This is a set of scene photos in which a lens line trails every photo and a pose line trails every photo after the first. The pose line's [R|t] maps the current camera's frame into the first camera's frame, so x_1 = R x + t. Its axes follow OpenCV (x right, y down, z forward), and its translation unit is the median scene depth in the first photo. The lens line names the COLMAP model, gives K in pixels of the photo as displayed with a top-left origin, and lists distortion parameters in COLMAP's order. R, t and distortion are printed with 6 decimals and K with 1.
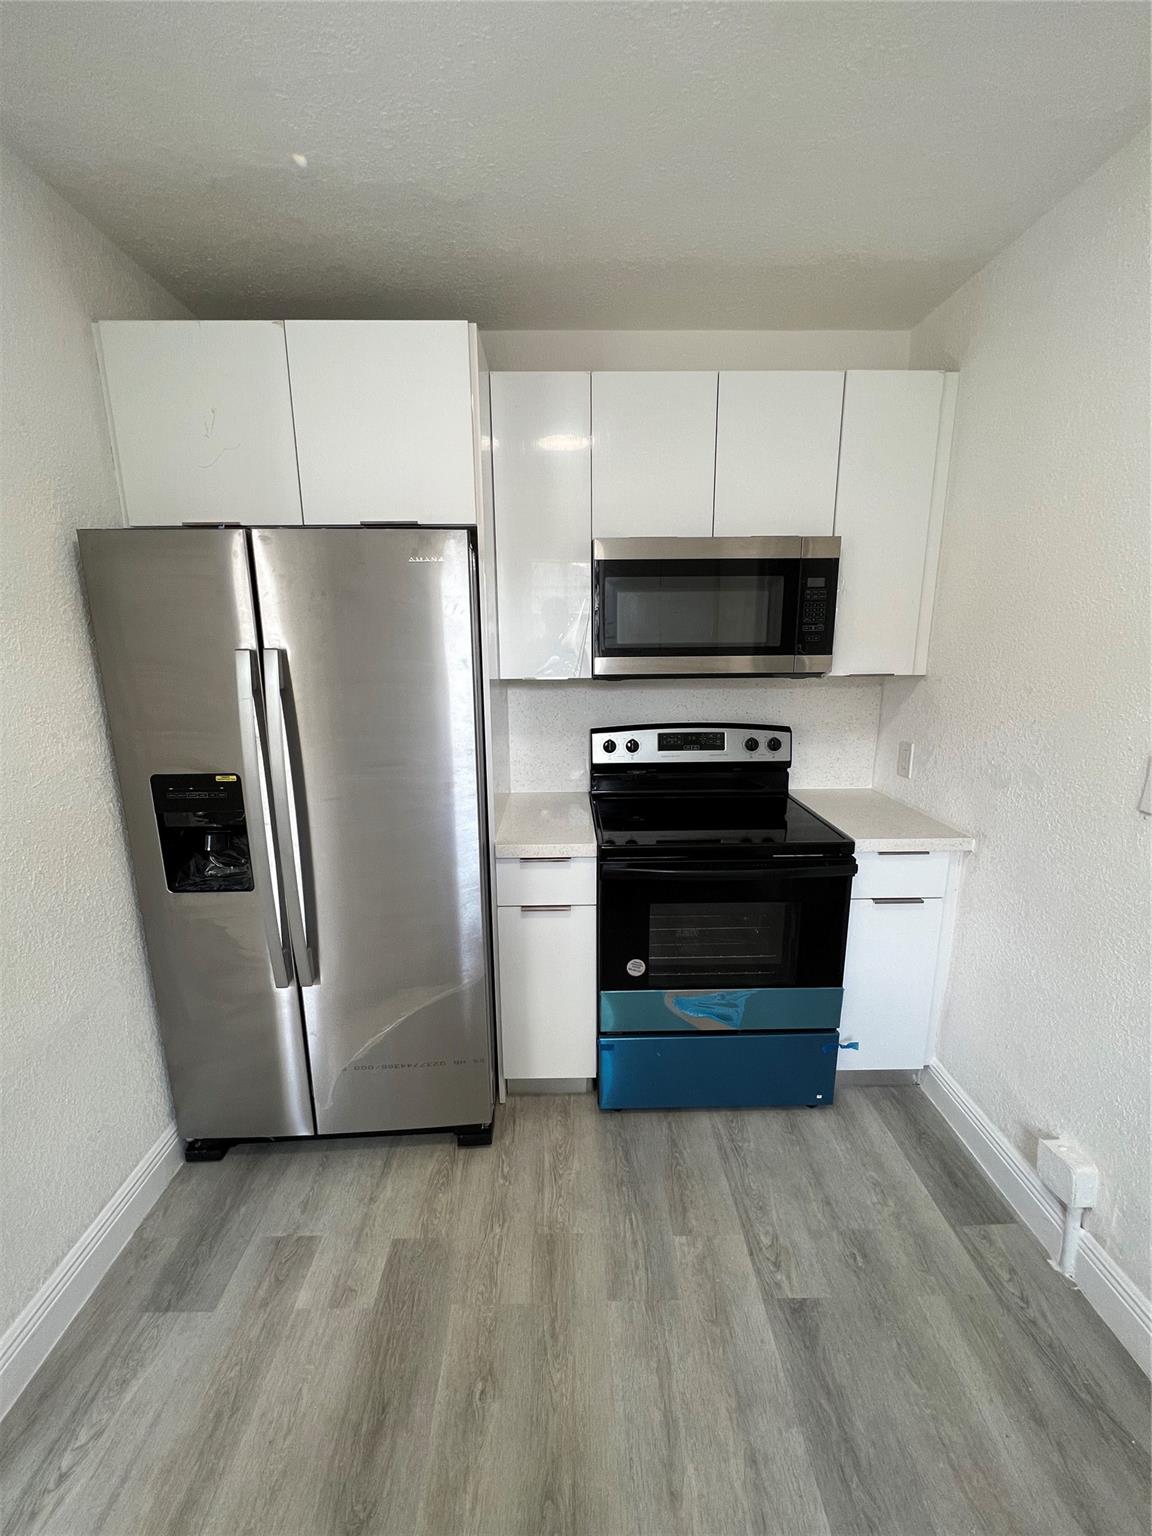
lens RADIAL K [[610.0, 0, 576.0], [0, 610.0, 768.0], [0, 0, 1]] dist [-0.000116, 0.000088]
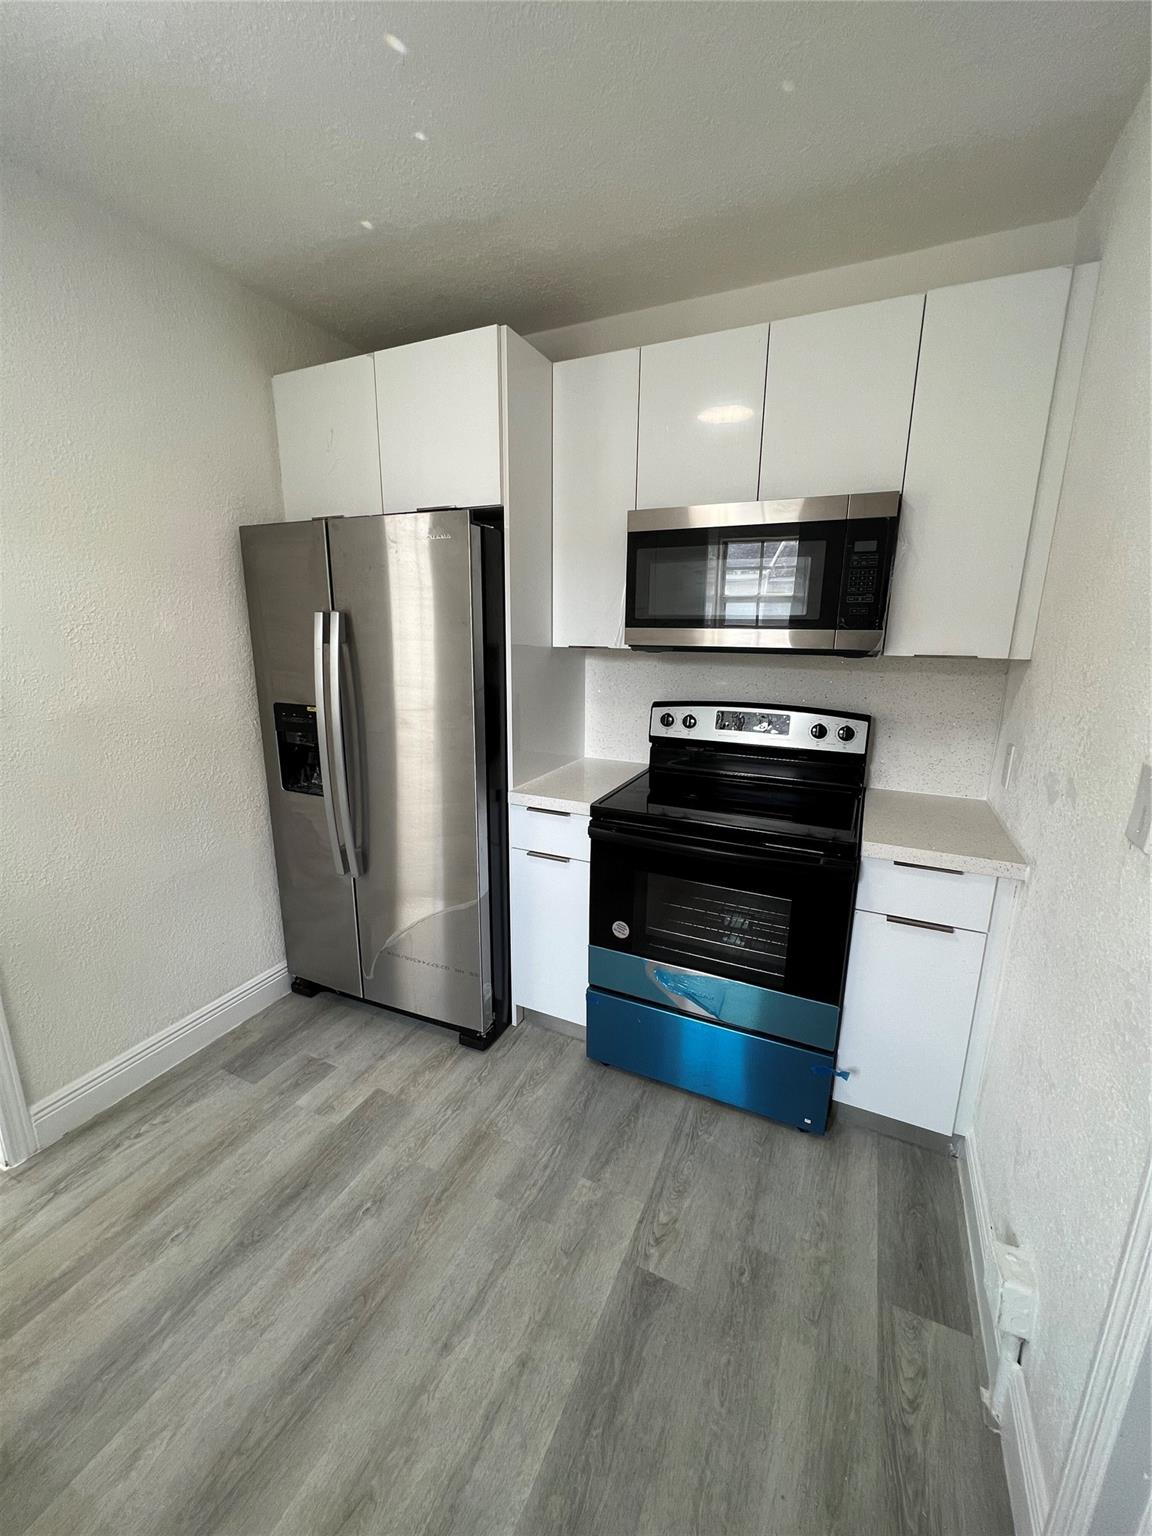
lens RADIAL K [[610.0, 0, 576.0], [0, 610.0, 768.0], [0, 0, 1]] dist [-0.000116, 0.000088]
pose [[0.896027, 0.117416, -0.428194, 0.494795], [-0.110127, 0.993036, 0.041854, 0.023707], [0.430126, 0.009653, 0.902717, 0.038939]]
